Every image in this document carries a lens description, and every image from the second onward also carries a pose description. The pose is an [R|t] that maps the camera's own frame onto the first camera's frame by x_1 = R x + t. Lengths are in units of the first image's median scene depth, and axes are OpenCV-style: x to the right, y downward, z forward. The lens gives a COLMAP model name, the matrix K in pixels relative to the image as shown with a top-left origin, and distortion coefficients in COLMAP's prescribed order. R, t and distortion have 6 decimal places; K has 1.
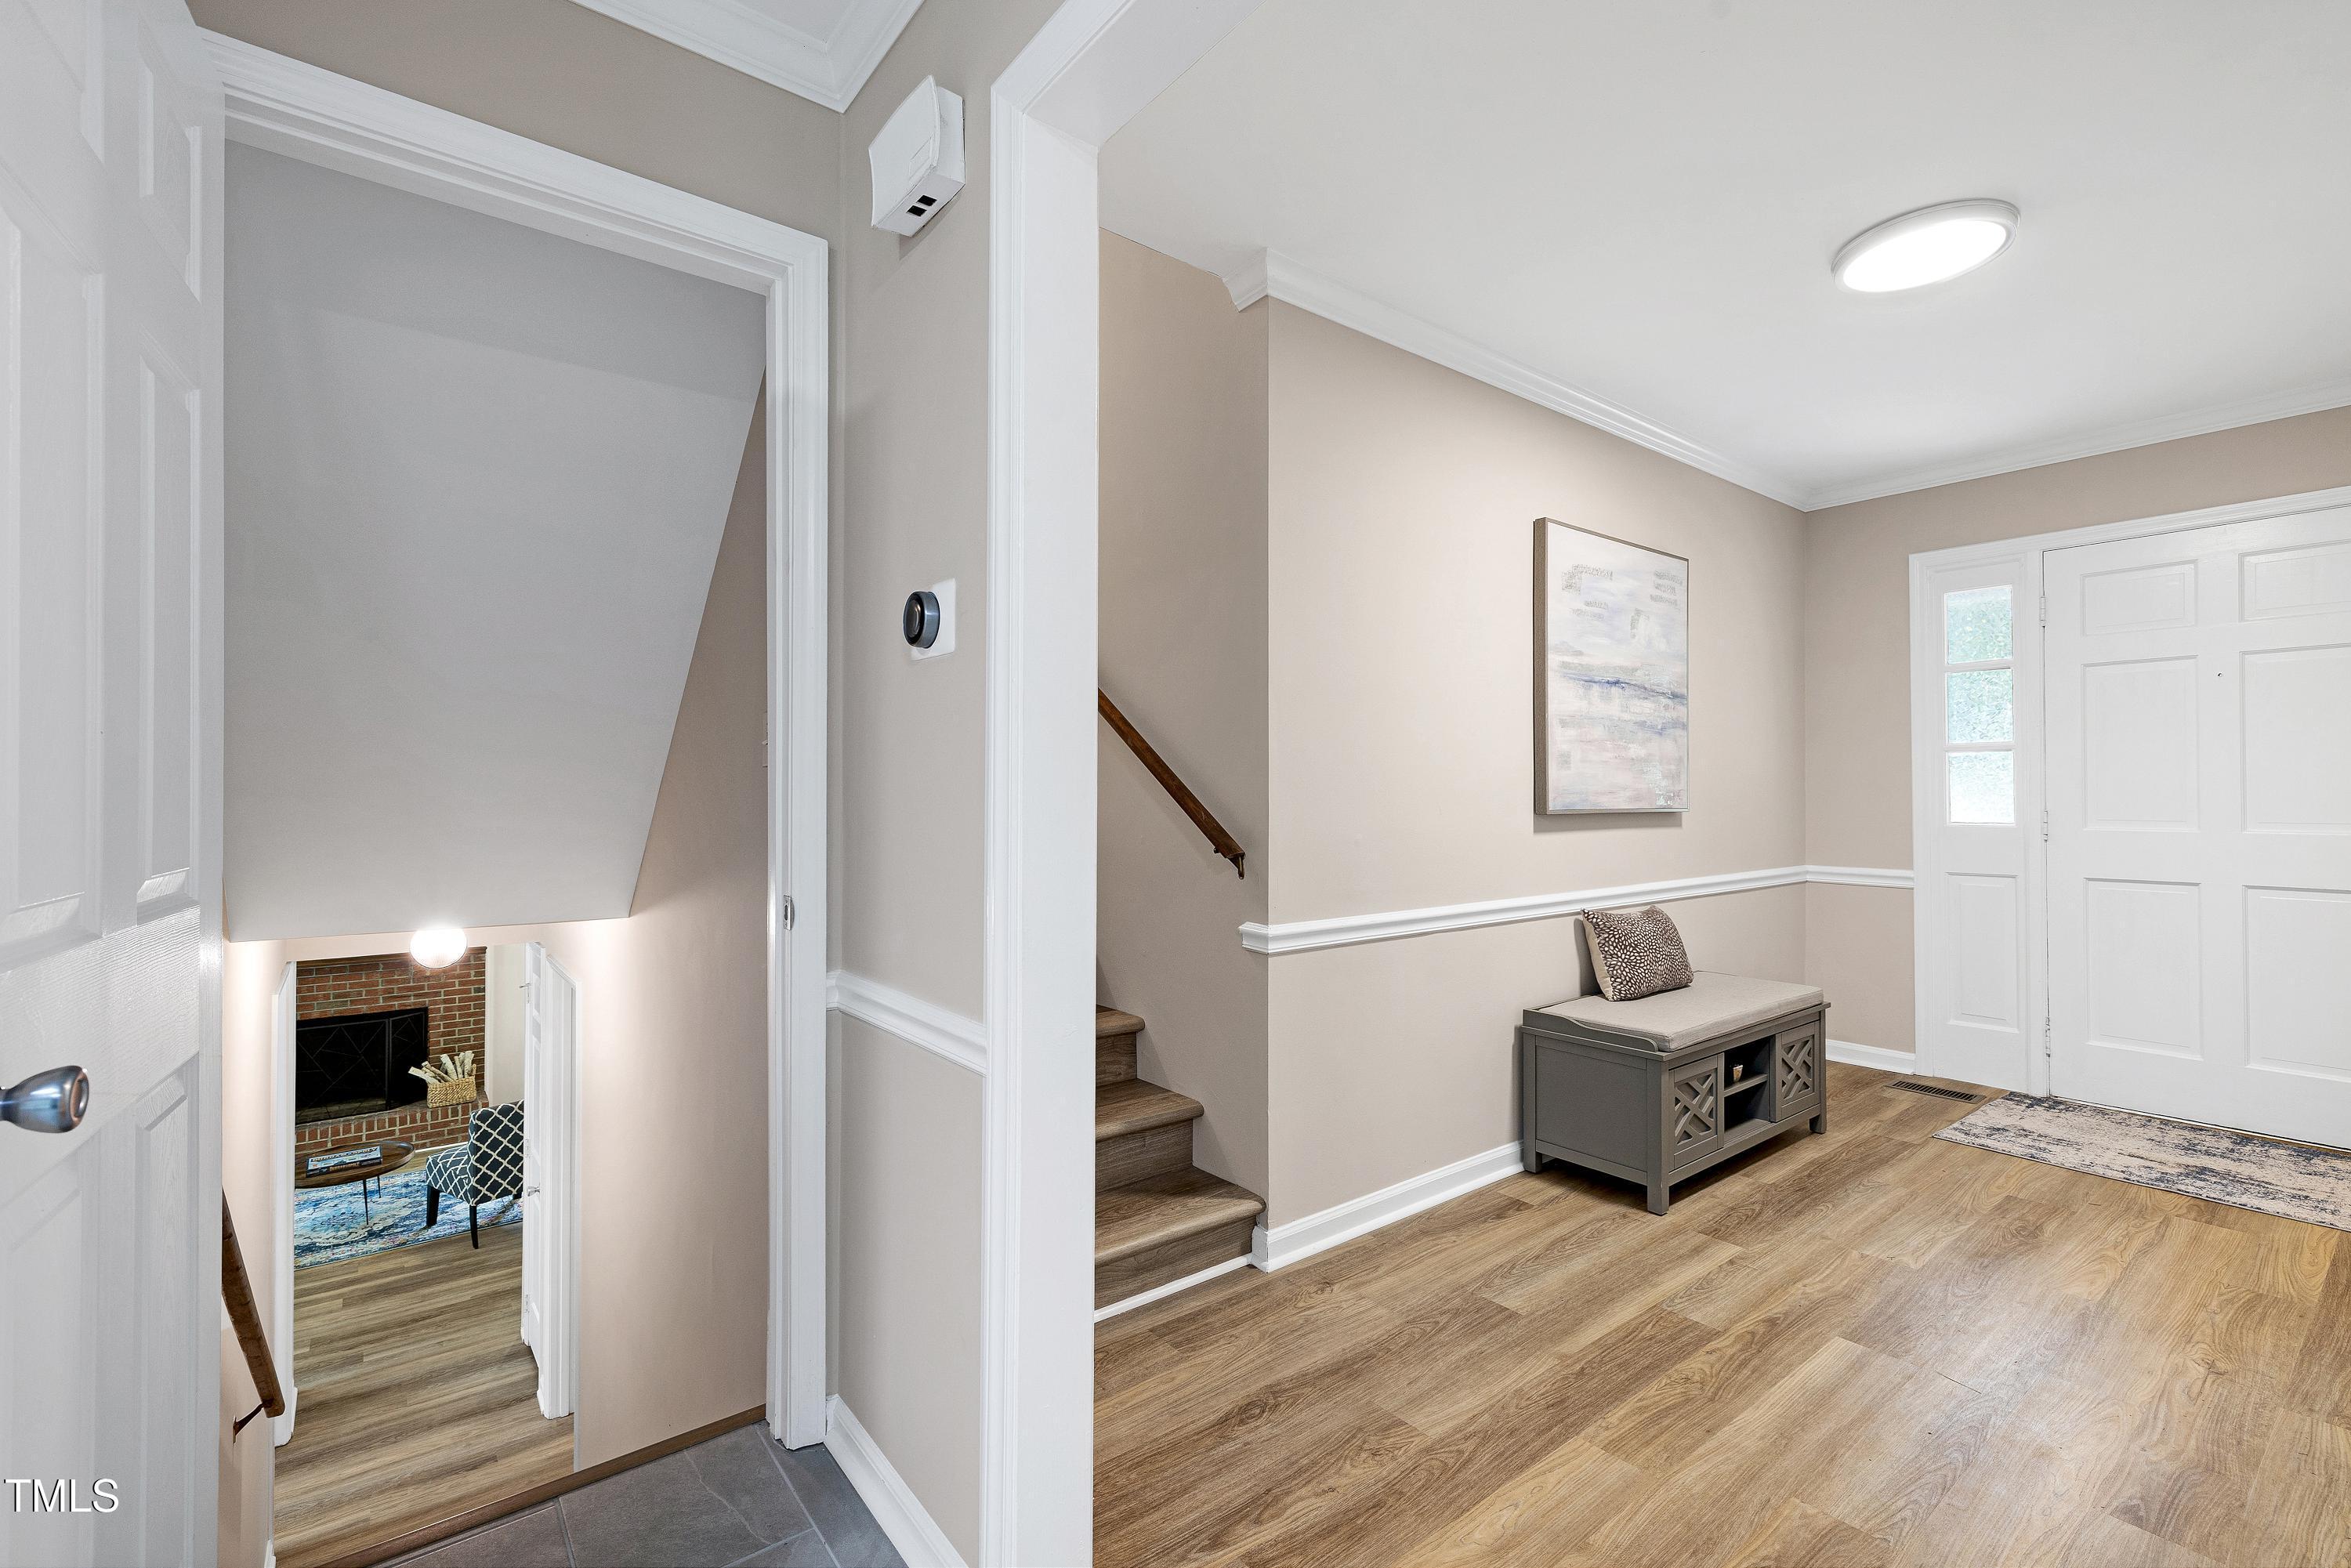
lens RADIAL K [[1022.4, 0, 1175.5], [0, 1022.4, 784.0], [0, 0, 1]] dist [0.000613, 0.000065]
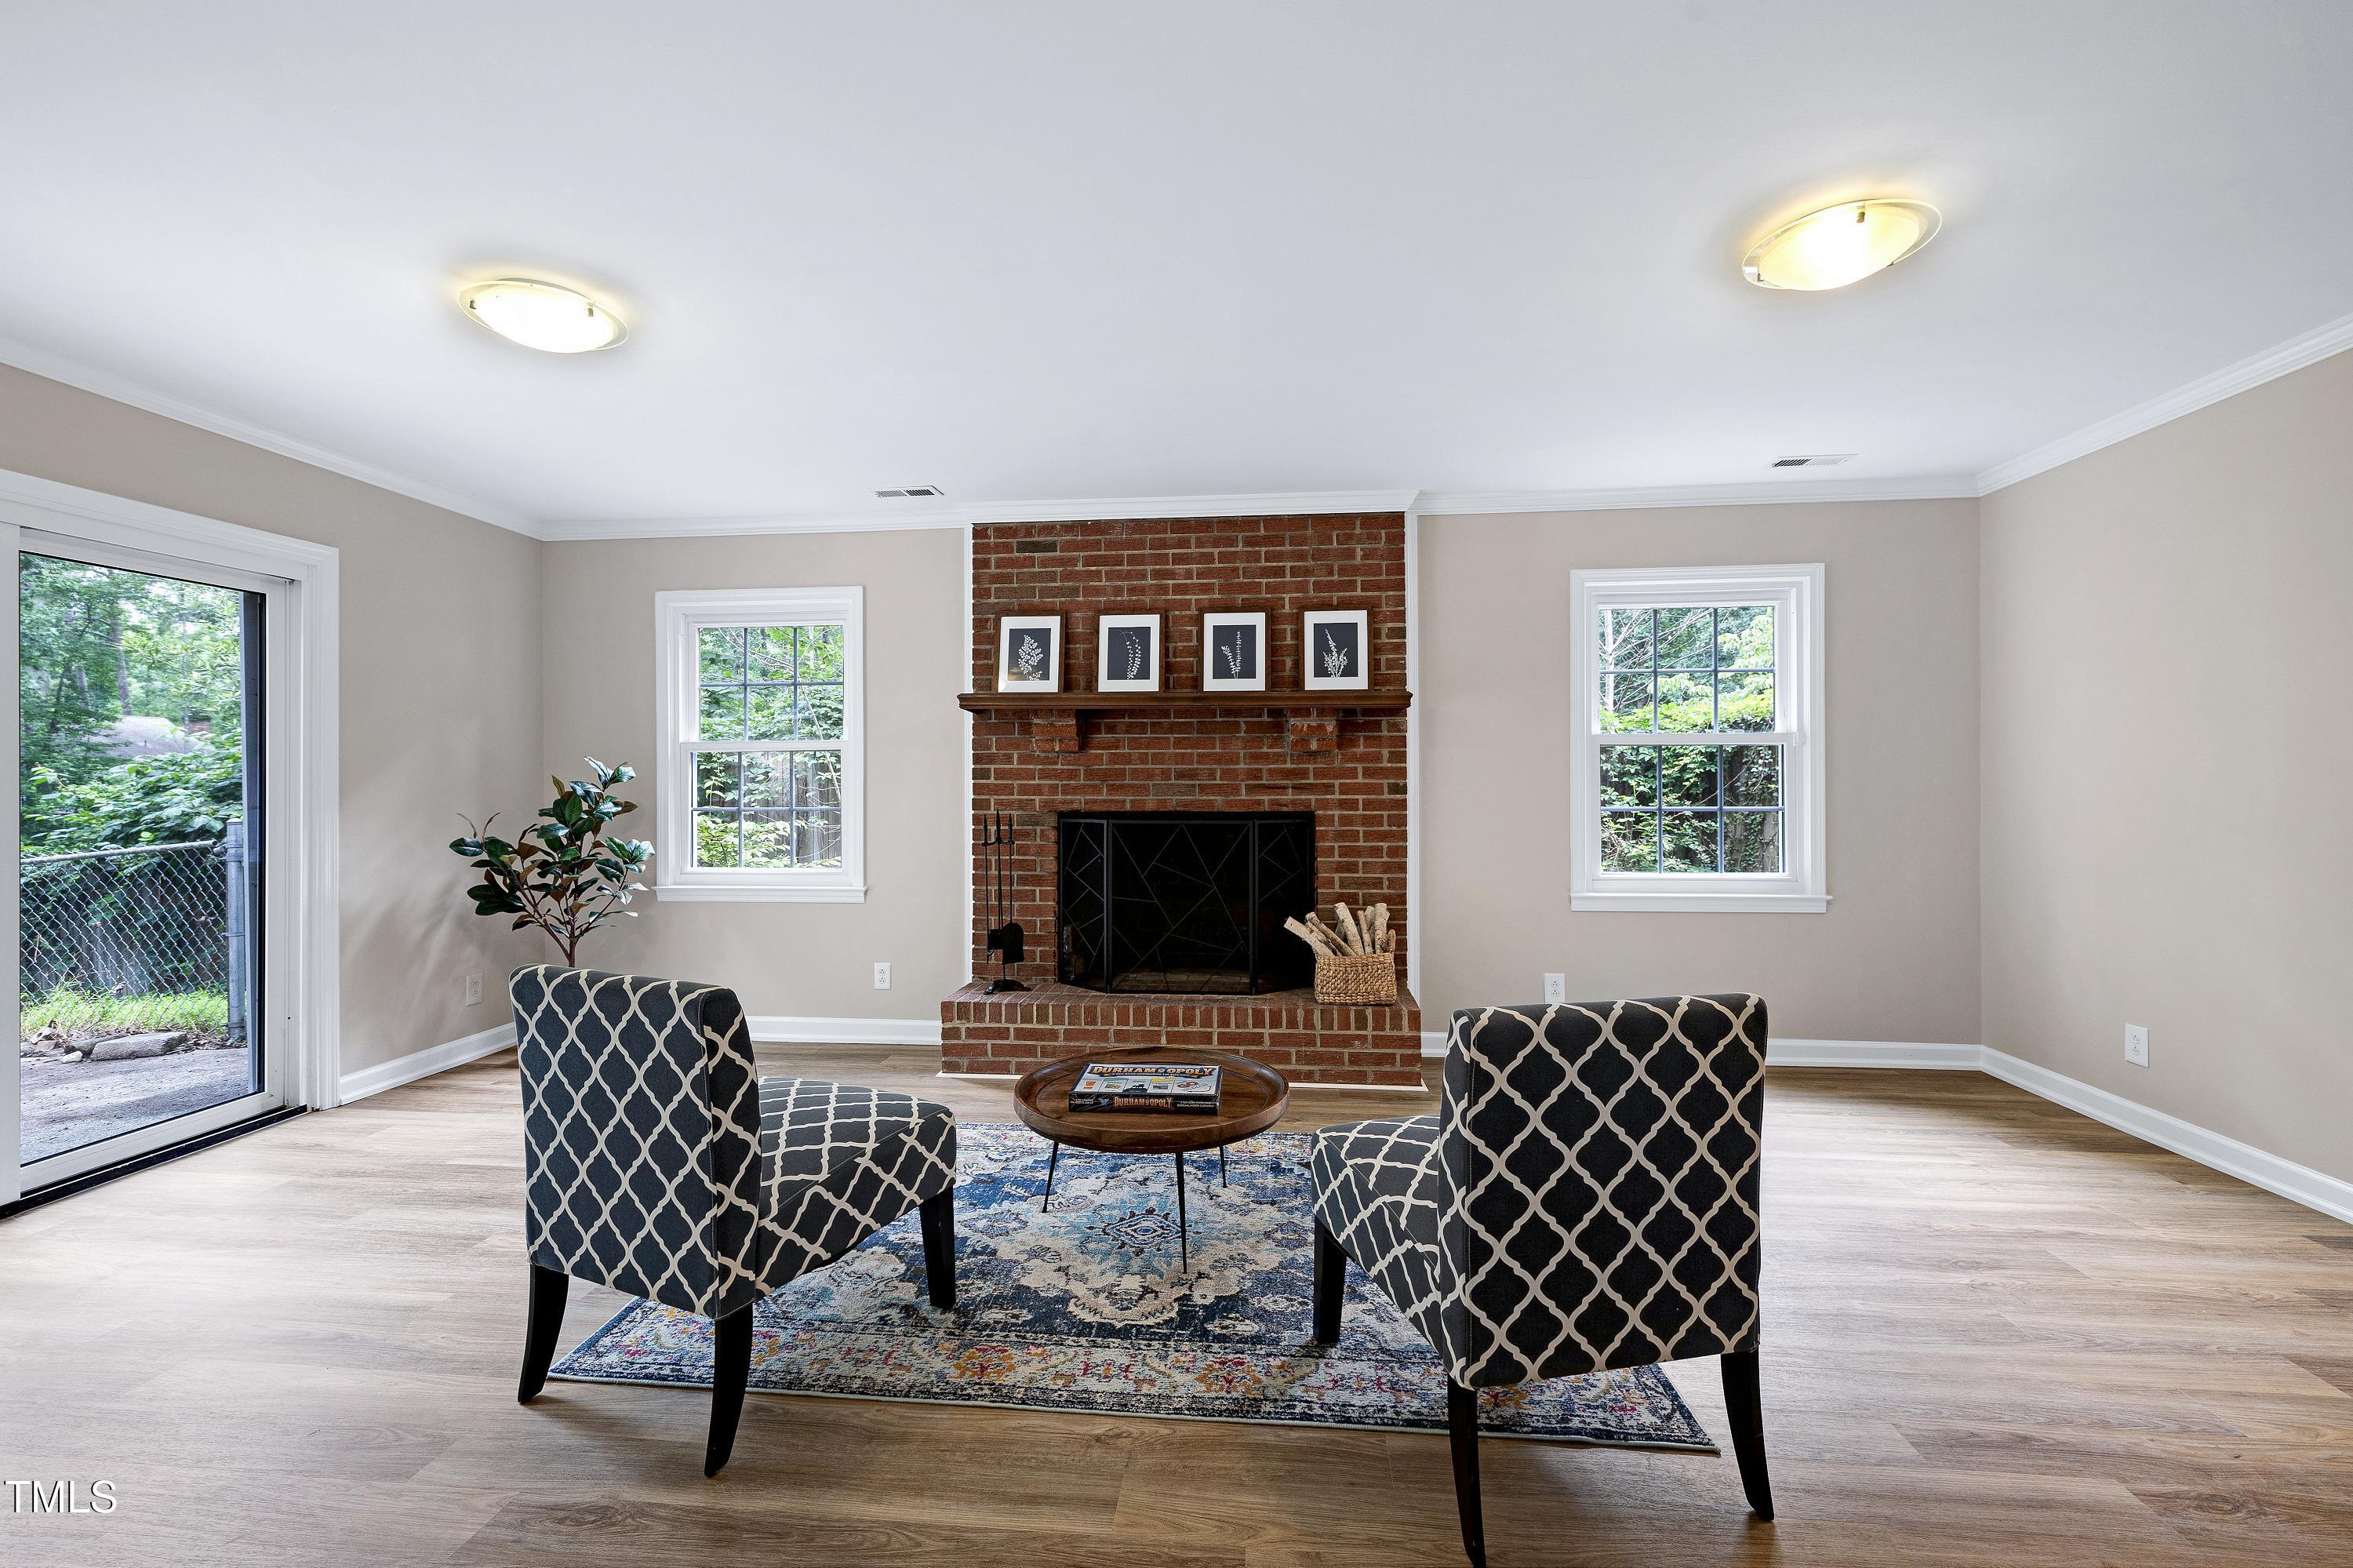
lens RADIAL K [[991.3, 0, 1176.5], [0, 991.3, 784.0], [0, 0, 1]] dist [-0.000451, 0.000071]
pose [[0.717972, 0.001525, -0.696071, -0.447519], [0.010249, 0.999866, 0.012762, 0.205356], [0.695997, -0.016297, 0.717860, 0.613095]]
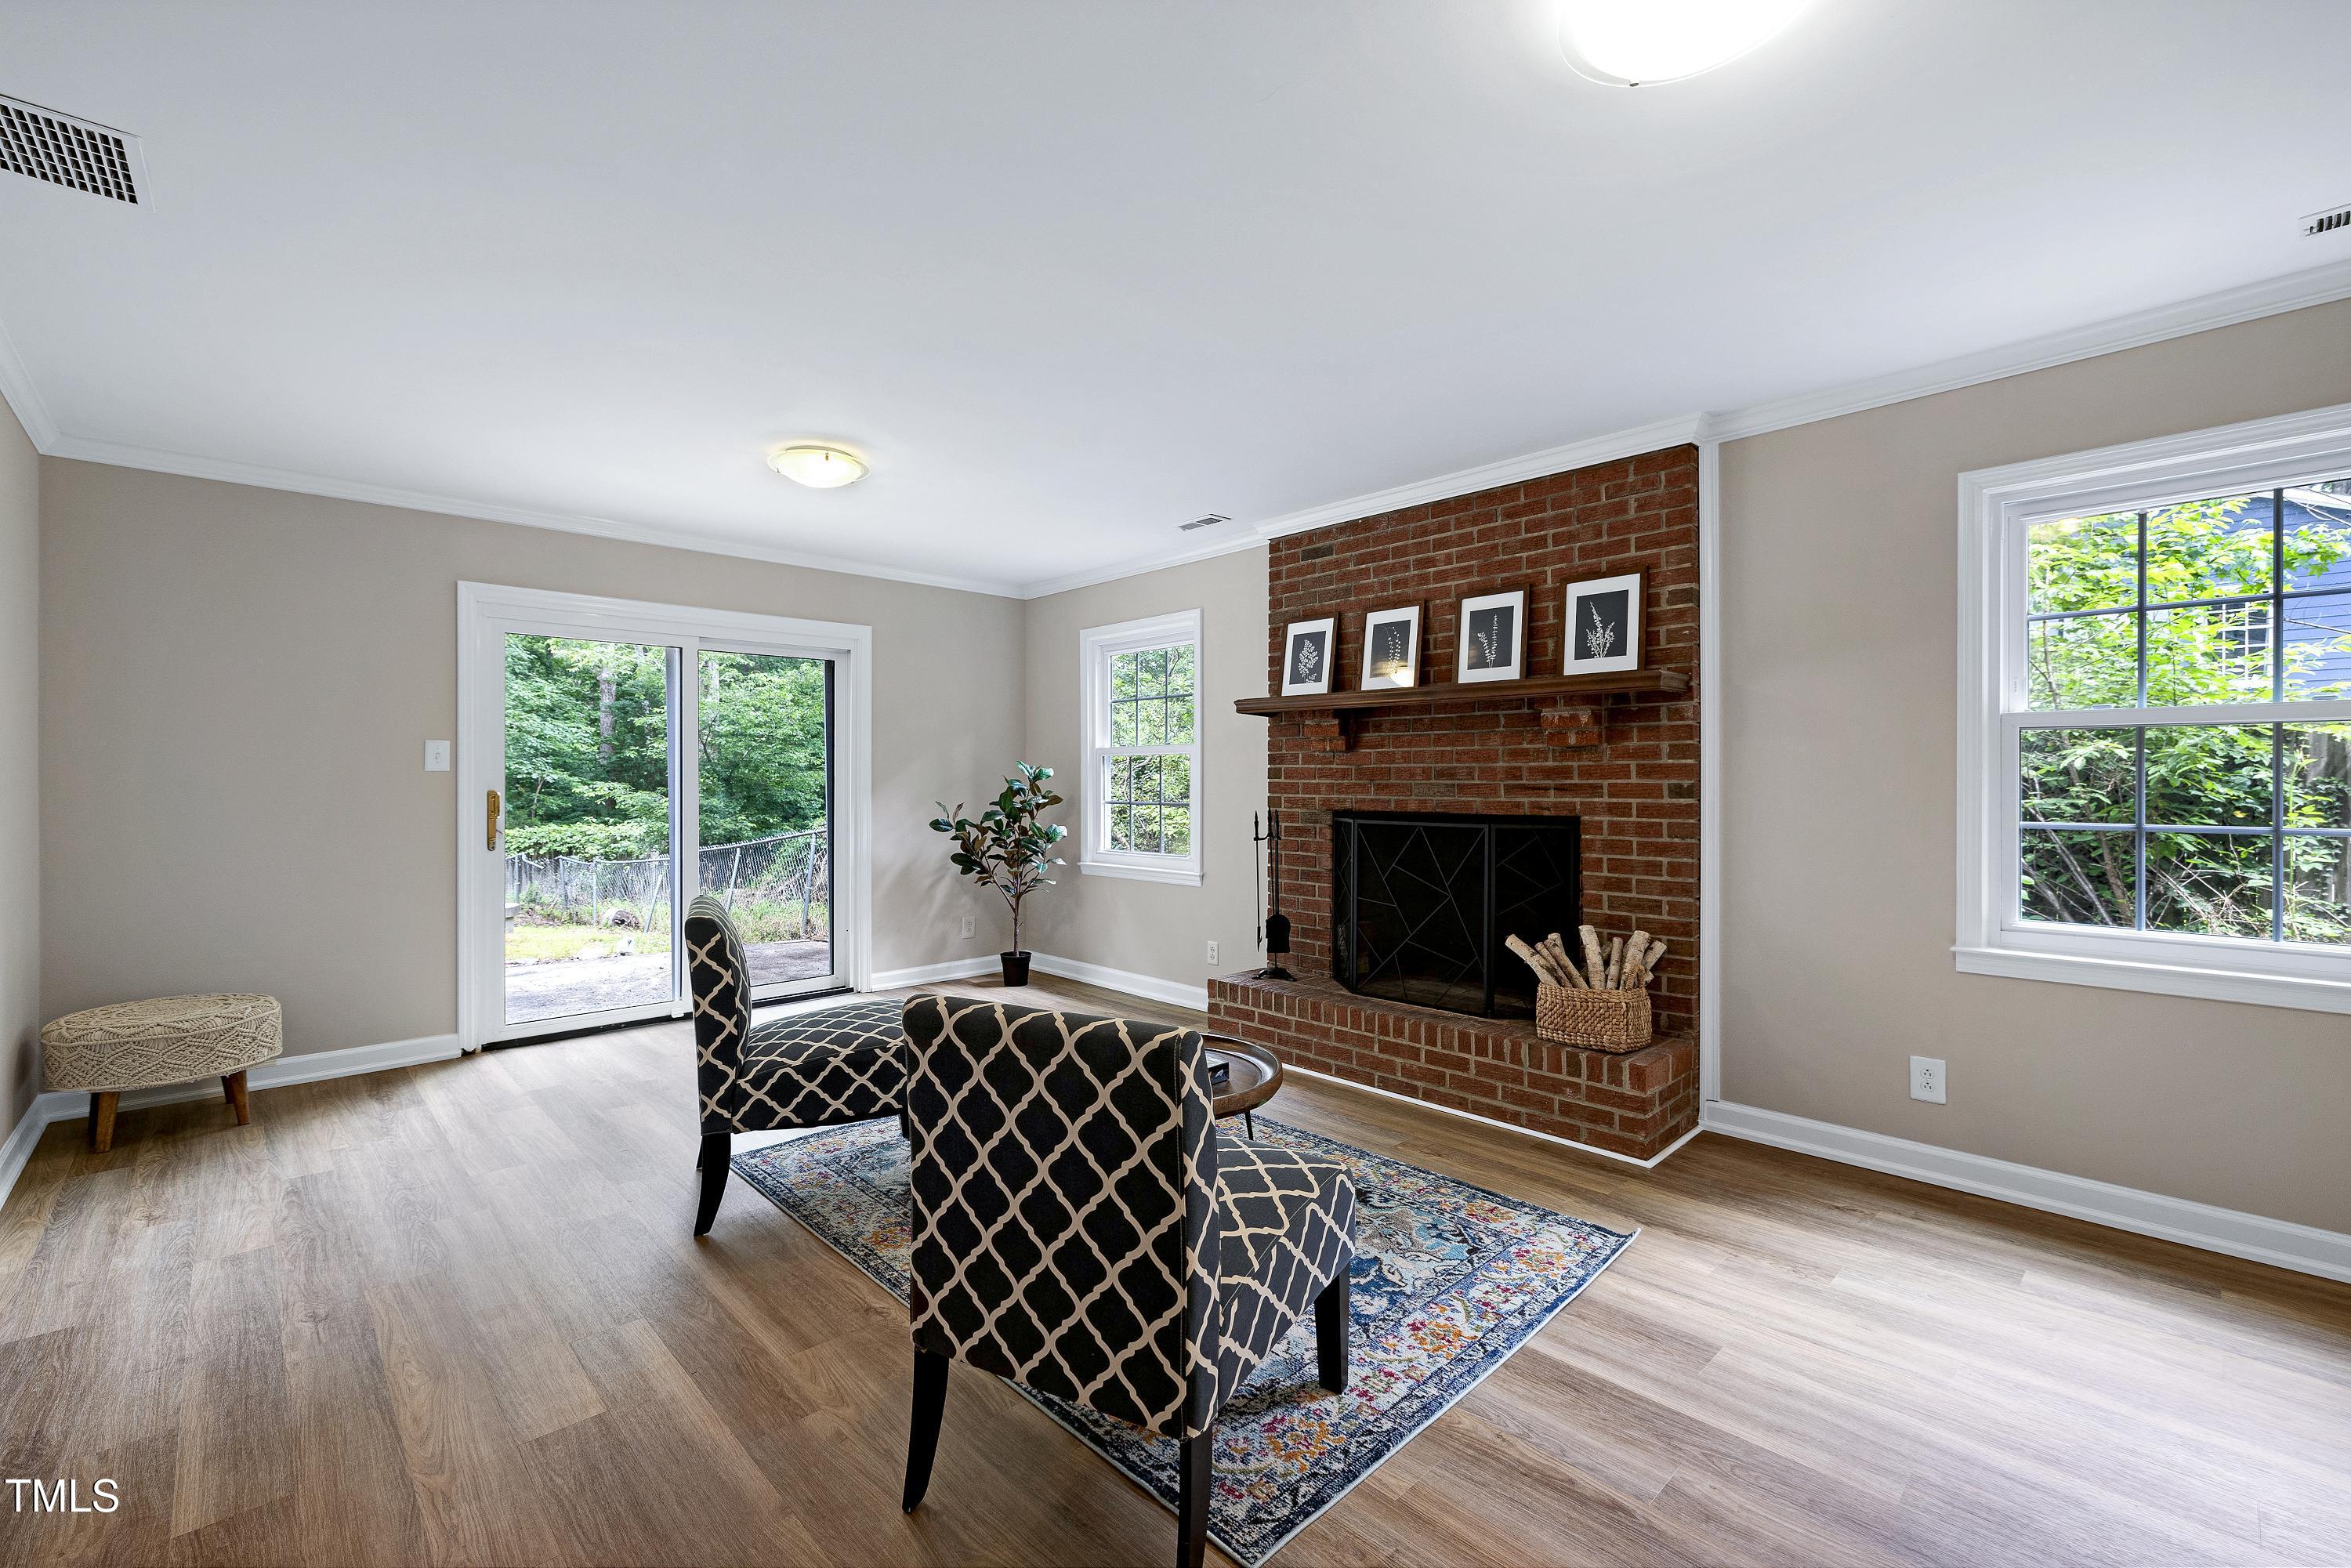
lens RADIAL K [[990.4, 0, 1175.5], [0, 990.4, 784.0], [0, 0, 1]] dist [-0.000451, 0.000071]
pose [[0.094249, 0.006312, -0.995529, -0.330943], [0.013268, 0.999883, 0.007596, 0.206719], [0.995460, -0.013925, 0.094154, 0.818394]]
